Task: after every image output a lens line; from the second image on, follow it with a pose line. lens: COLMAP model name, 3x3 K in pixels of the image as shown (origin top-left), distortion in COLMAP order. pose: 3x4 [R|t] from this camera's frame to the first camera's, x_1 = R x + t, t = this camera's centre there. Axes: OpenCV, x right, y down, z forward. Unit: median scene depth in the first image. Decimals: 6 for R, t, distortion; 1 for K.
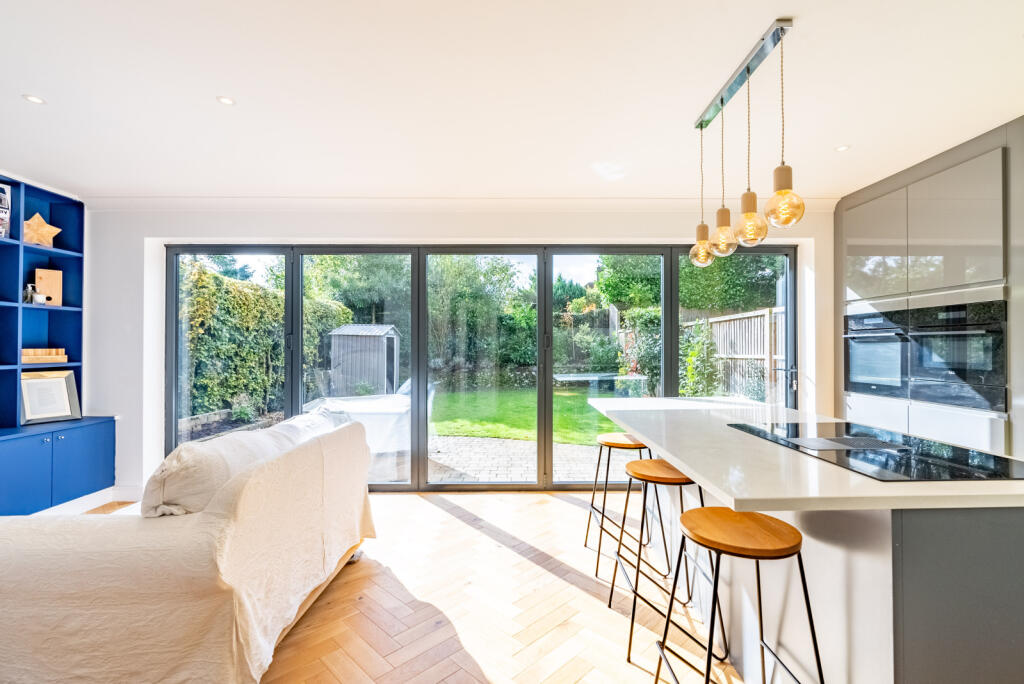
lens RADIAL K [[470.9, 0, 515.4], [0, 470.9, 342.5], [0, 0, 1]] dist [-0.015515, 0.006489]
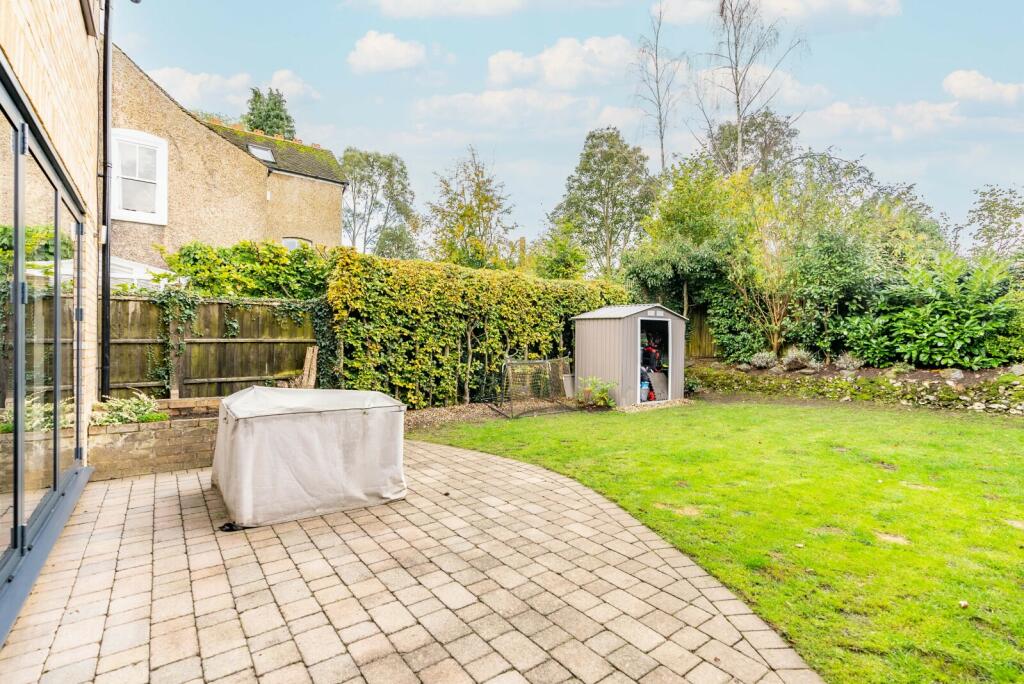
lens RADIAL K [[470.9, 0, 516.9], [0, 470.9, 341.5], [0, 0, 1]] dist [-0.015515, 0.006489]
pose [[0.599061, -0.002284, -0.800700, 0.625011], [0.005552, 0.999984, 0.001301, 0.063183], [0.800684, -0.005225, 0.599064, 1.200309]]
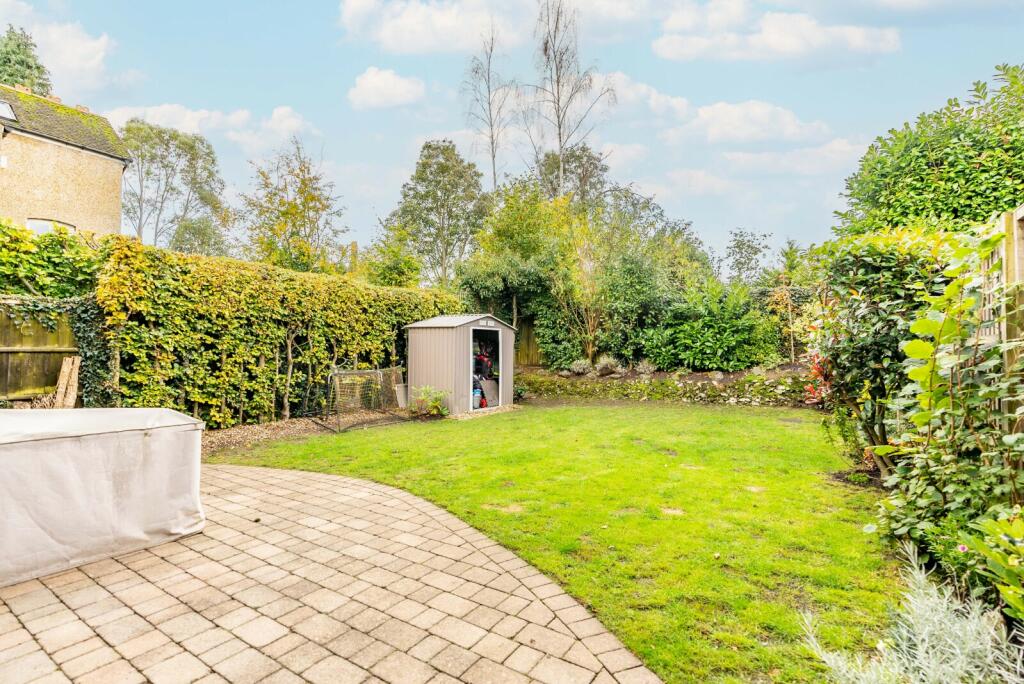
lens RADIAL K [[470.9, 0, 518.8], [0, 470.9, 342.7], [0, 0, 1]] dist [-0.015515, 0.006489]
pose [[0.836024, -0.015037, -0.548487, 0.638821], [0.008030, 0.999853, -0.015172, 0.069554], [0.548635, 0.008280, 0.836021, 1.206767]]
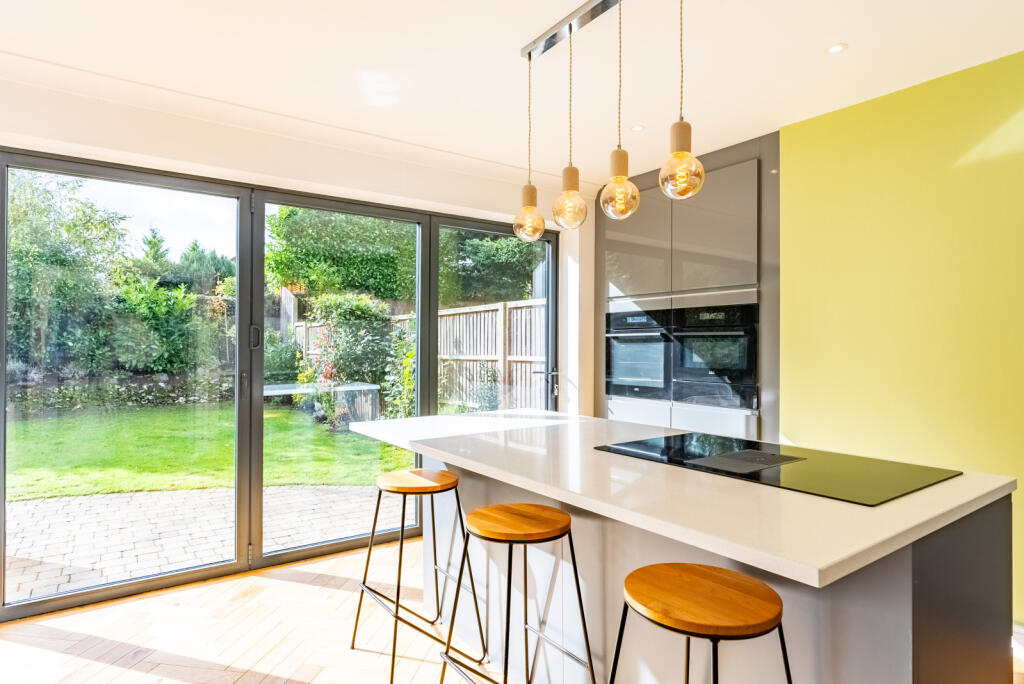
lens RADIAL K [[583.3, 0, 519.6], [0, 583.3, 344.0], [0, 0, 1]] dist [-0.008407, 0.006060]
pose [[0.814295, 0.006004, 0.580420, -0.101672], [-0.009823, 0.999946, 0.003437, 0.001405], [-0.580368, -0.008501, 0.814310, 0.150382]]
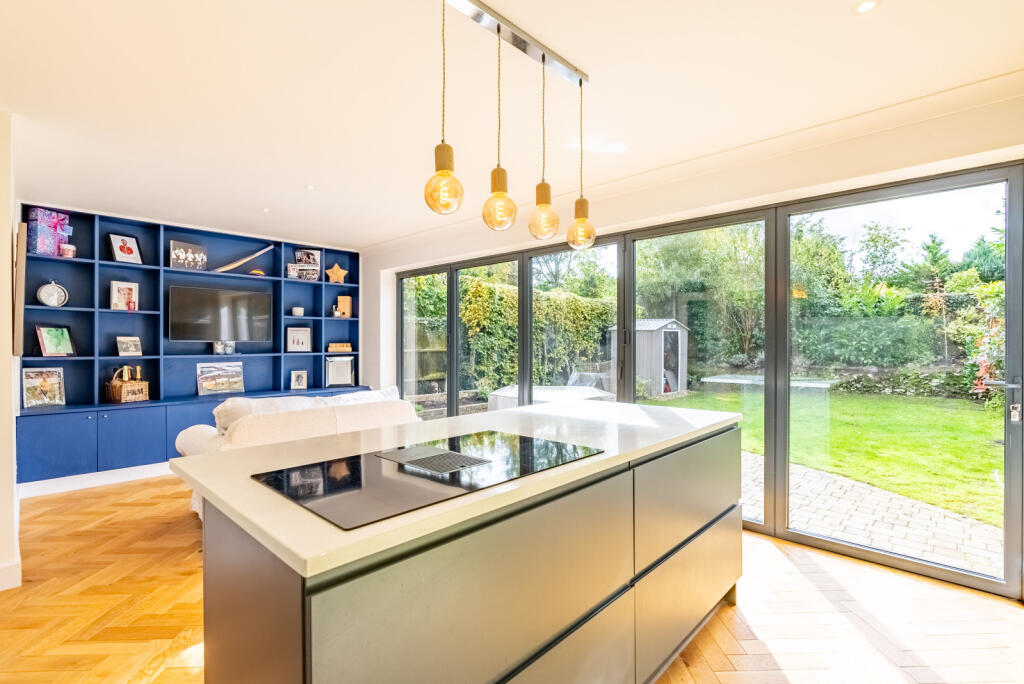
lens RADIAL K [[470.9, 0, 514.0], [0, 470.9, 343.4], [0, 0, 1]] dist [-0.015515, 0.006489]
pose [[0.720409, 0.003220, -0.693542, 0.568241], [0.007435, 0.999896, 0.012365, -0.002620], [0.693510, -0.014064, 0.720310, 0.193600]]
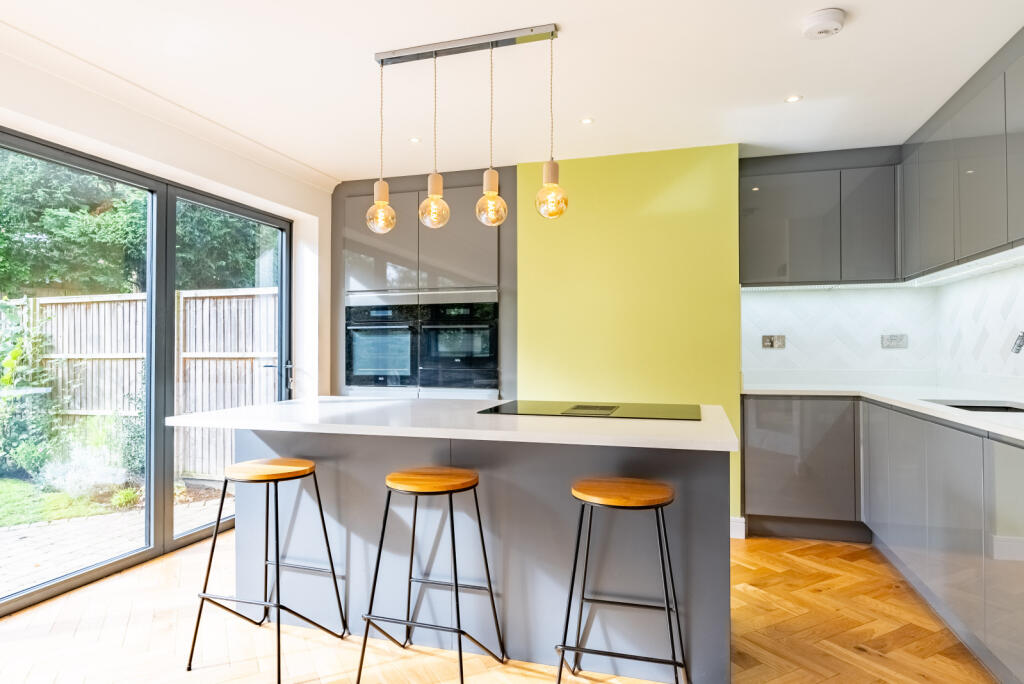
lens RADIAL K [[583.3, 0, 526.4], [0, 583.3, 347.7], [0, 0, 1]] dist [-0.008407, 0.006060]
pose [[0.280180, 0.002891, 0.959943, -0.317520], [-0.008617, 0.999963, -0.000497, 0.023126], [-0.959909, -0.008133, 0.280194, 0.297602]]
